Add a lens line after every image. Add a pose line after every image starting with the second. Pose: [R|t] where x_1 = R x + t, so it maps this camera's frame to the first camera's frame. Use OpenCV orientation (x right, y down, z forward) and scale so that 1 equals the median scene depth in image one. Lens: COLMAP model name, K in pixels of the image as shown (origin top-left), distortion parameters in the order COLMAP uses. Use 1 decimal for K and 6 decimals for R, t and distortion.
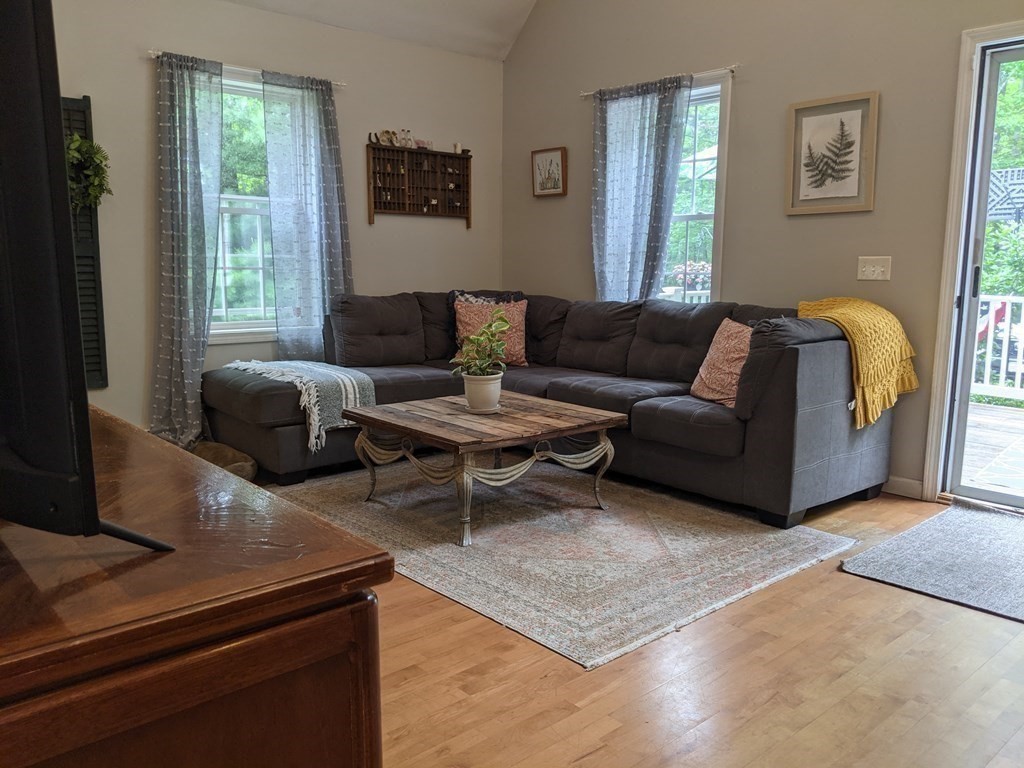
lens RADIAL K [[816.0, 0, 512.0], [0, 816.0, 384.0], [0, 0, 1]] dist [0.055891, -0.106202]
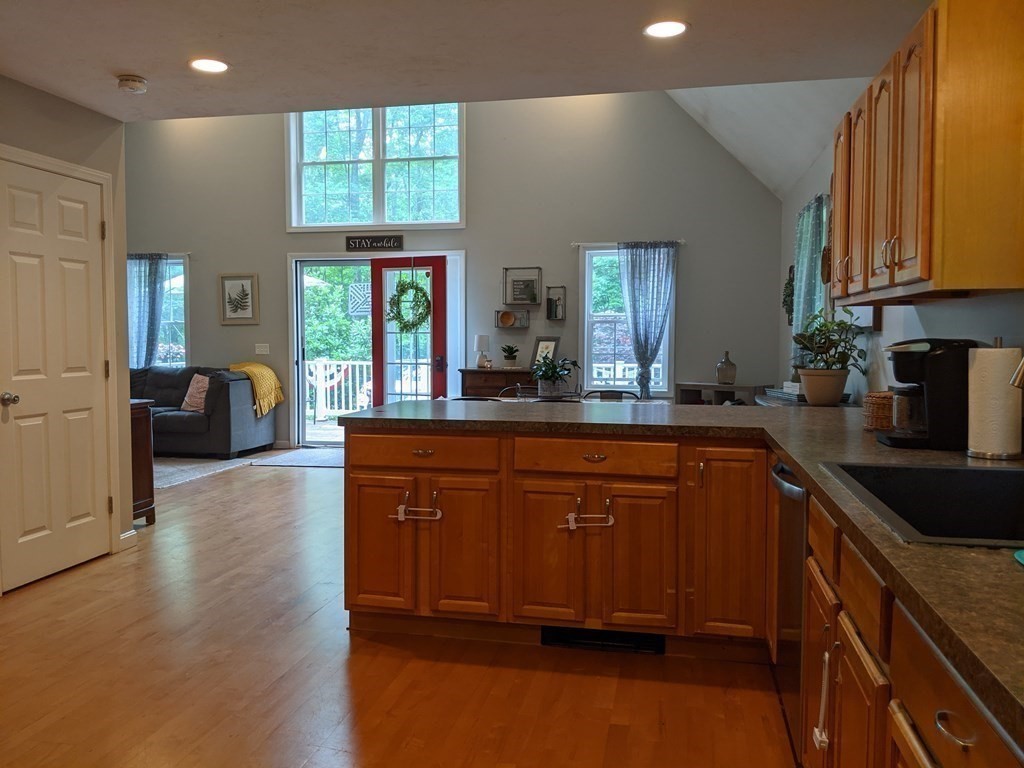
lens RADIAL K [[816.0, 0, 512.0], [0, 816.0, 384.0], [0, 0, 1]] dist [0.055891, -0.106202]
pose [[0.799935, -0.043112, 0.598536, -0.351476], [0.097324, 0.993532, -0.058508, 0.148639], [-0.592142, 0.105054, 0.798957, -1.161651]]
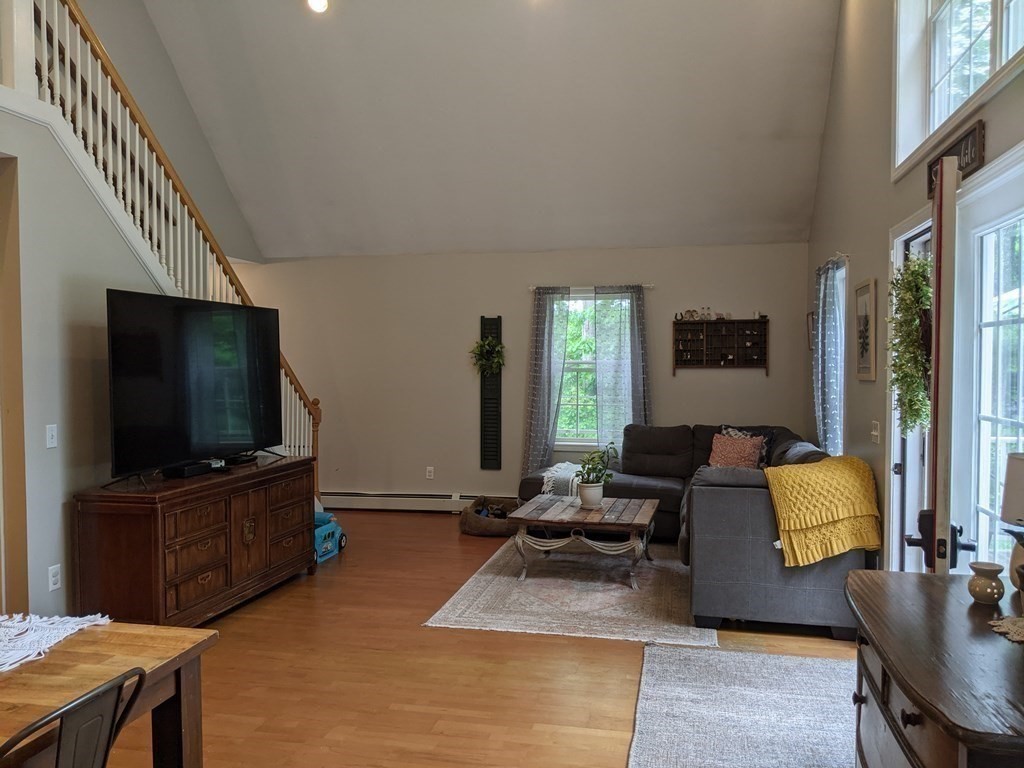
lens RADIAL K [[801.8, 0, 511.9], [0, 801.8, 328.3], [0, 0, 1]] dist [0.006331, 0.000237]
pose [[0.589318, -0.037991, -0.807007, 1.020022], [-0.115571, 0.984656, -0.130749, -0.078631], [0.799592, 0.170319, 0.575885, -0.054413]]
